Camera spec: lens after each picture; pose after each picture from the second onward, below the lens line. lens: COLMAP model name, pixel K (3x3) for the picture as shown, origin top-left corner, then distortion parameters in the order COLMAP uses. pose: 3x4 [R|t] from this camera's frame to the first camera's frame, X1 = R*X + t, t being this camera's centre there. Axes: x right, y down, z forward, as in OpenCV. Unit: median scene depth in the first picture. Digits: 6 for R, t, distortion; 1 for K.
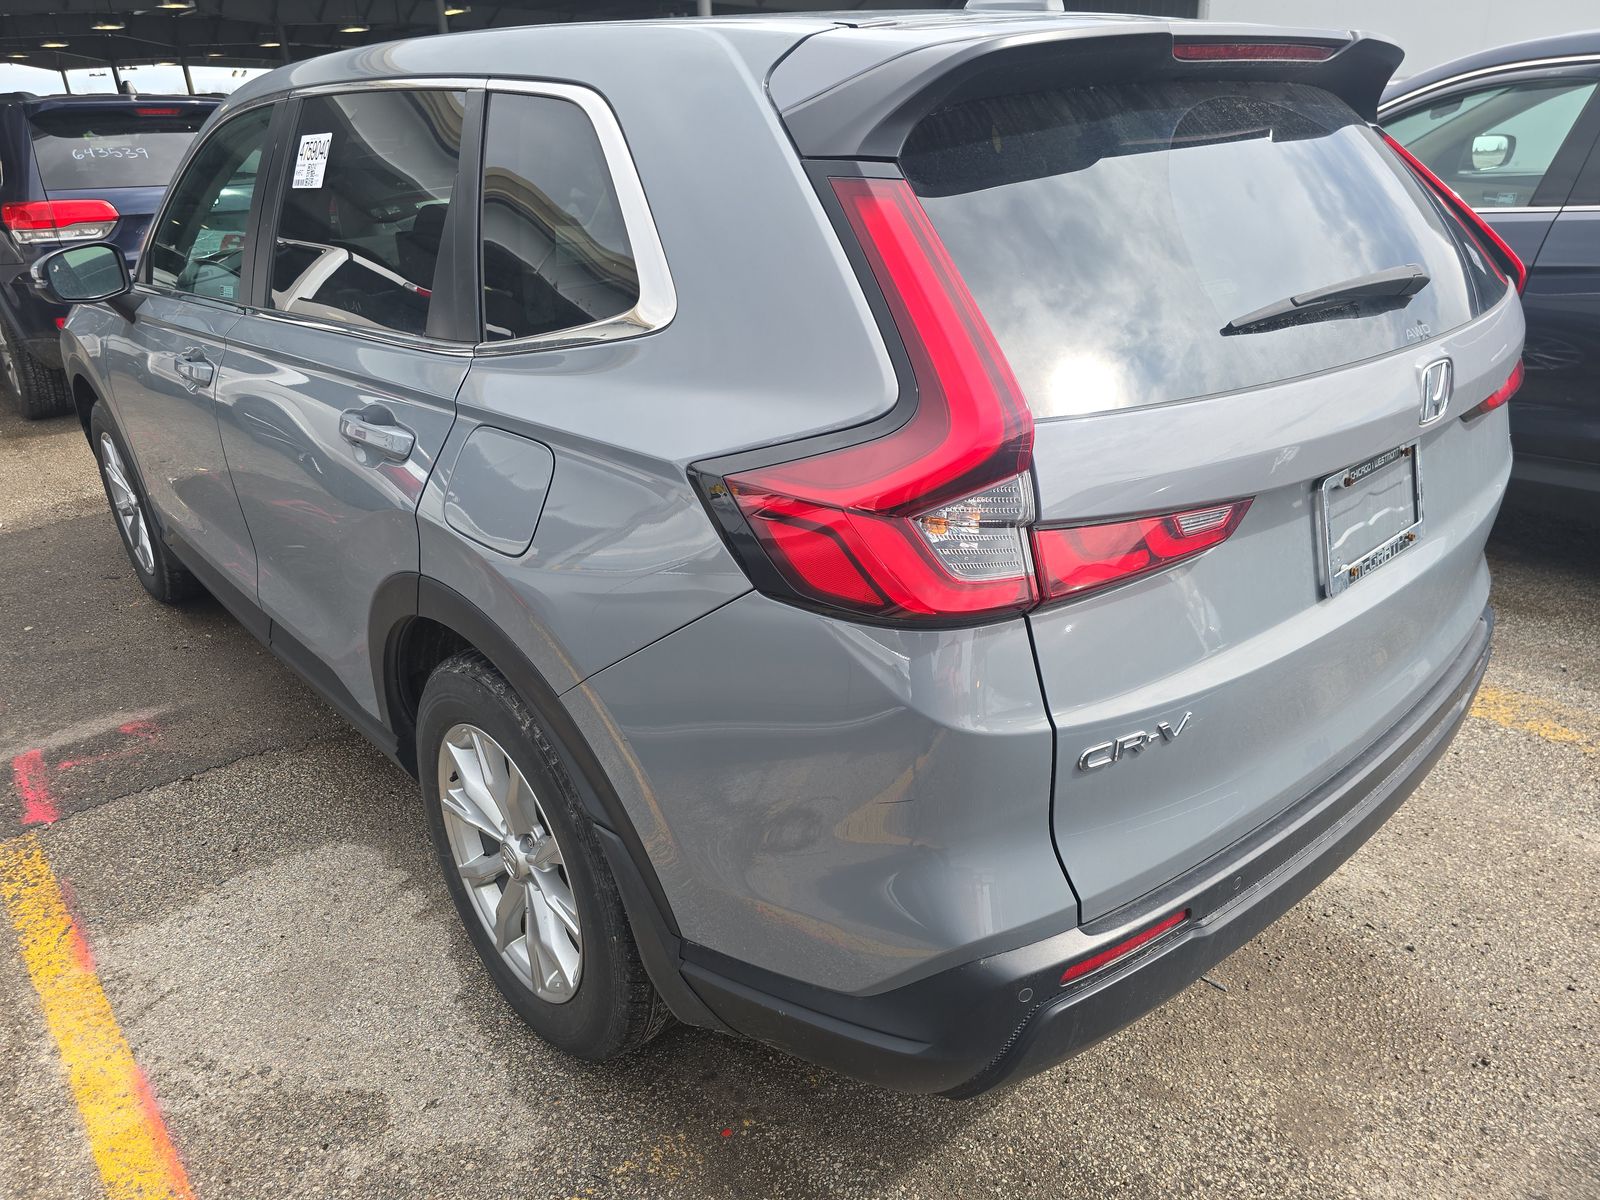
lens RADIAL K [[1072.9, 0, 792.0], [0, 1072.9, 600.8], [0, 0, 1]] dist [0.067136, -0.064737]
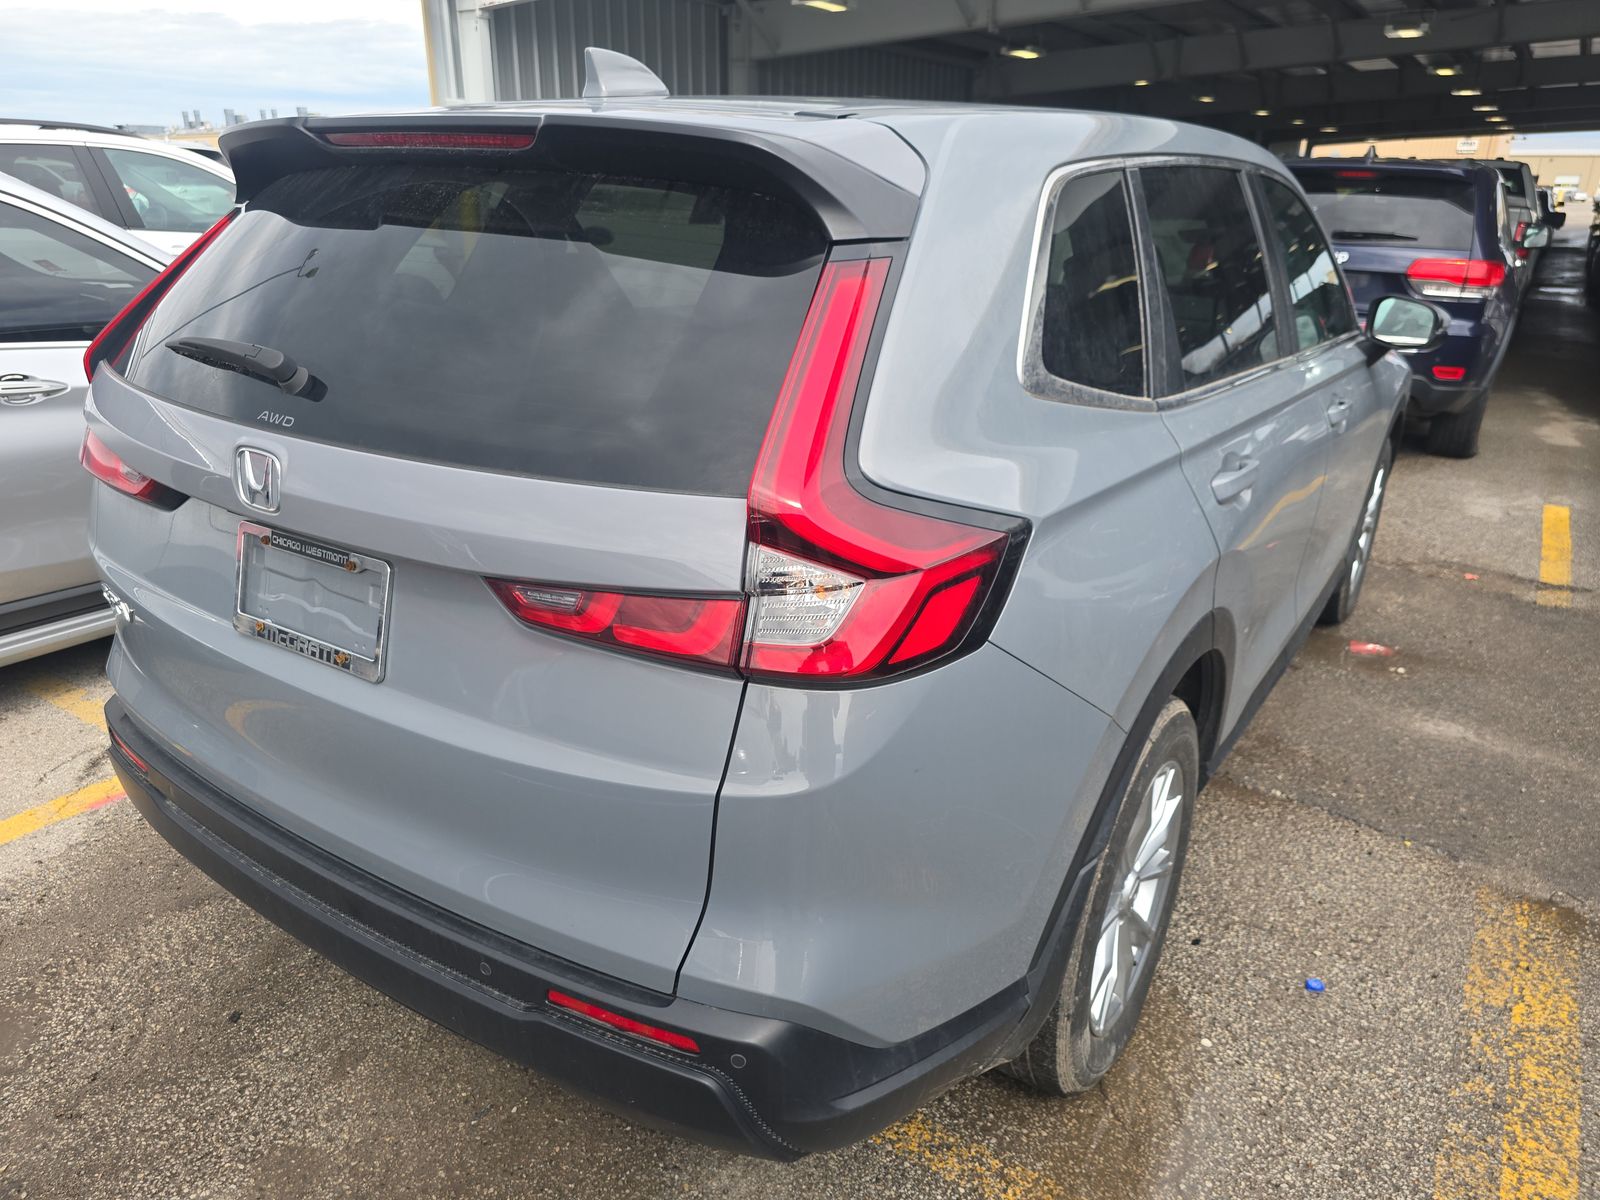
lens RADIAL K [[1072.9, 0, 792.0], [0, 1072.9, 600.8], [0, 0, 1]] dist [0.067136, -0.064737]
pose [[0.257938, 0.381653, -0.887586, 1.441971], [-0.420101, 0.871586, 0.252690, -0.485002], [0.870048, 0.307698, 0.385148, 0.954764]]
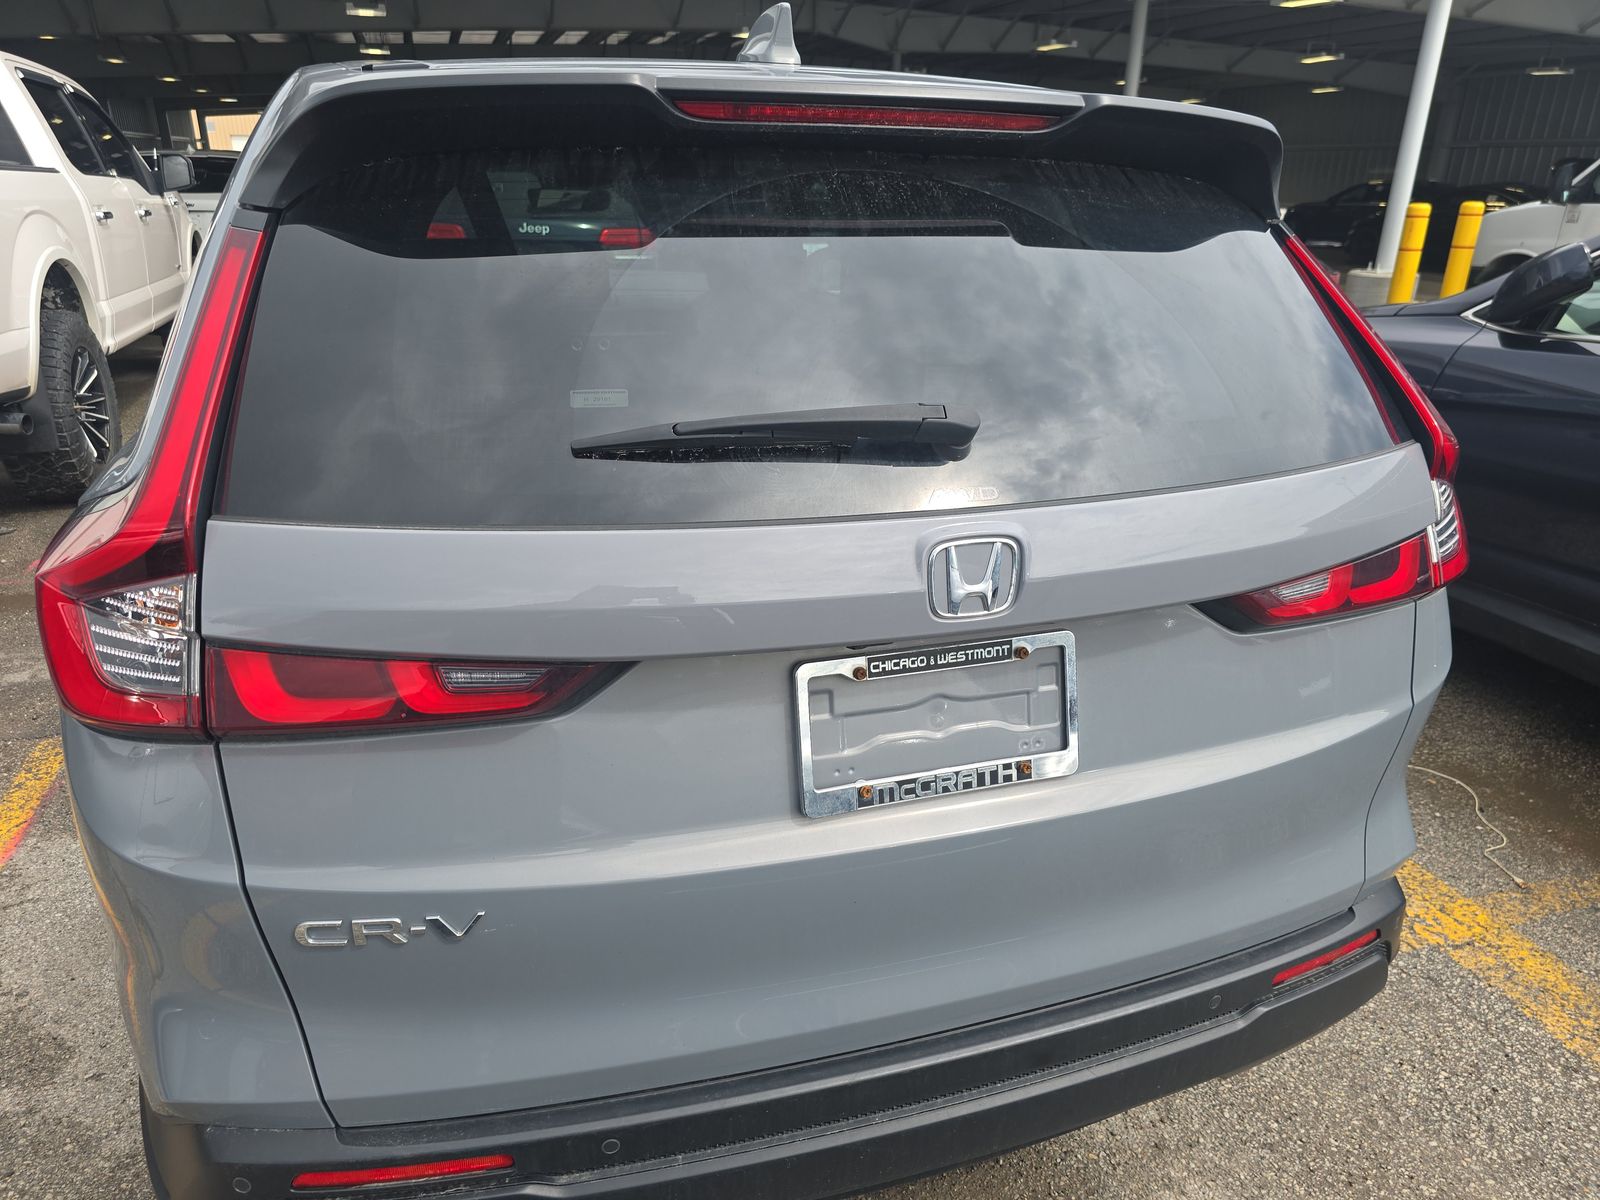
lens RADIAL K [[1072.9, 0, 792.0], [0, 1072.9, 600.8], [0, 0, 1]] dist [0.067136, -0.064737]
pose [[0.916972, 0.188487, -0.351617, 0.652804], [-0.204158, 0.978908, -0.007666, -0.130100], [0.342755, 0.078815, 0.936113, 0.249640]]
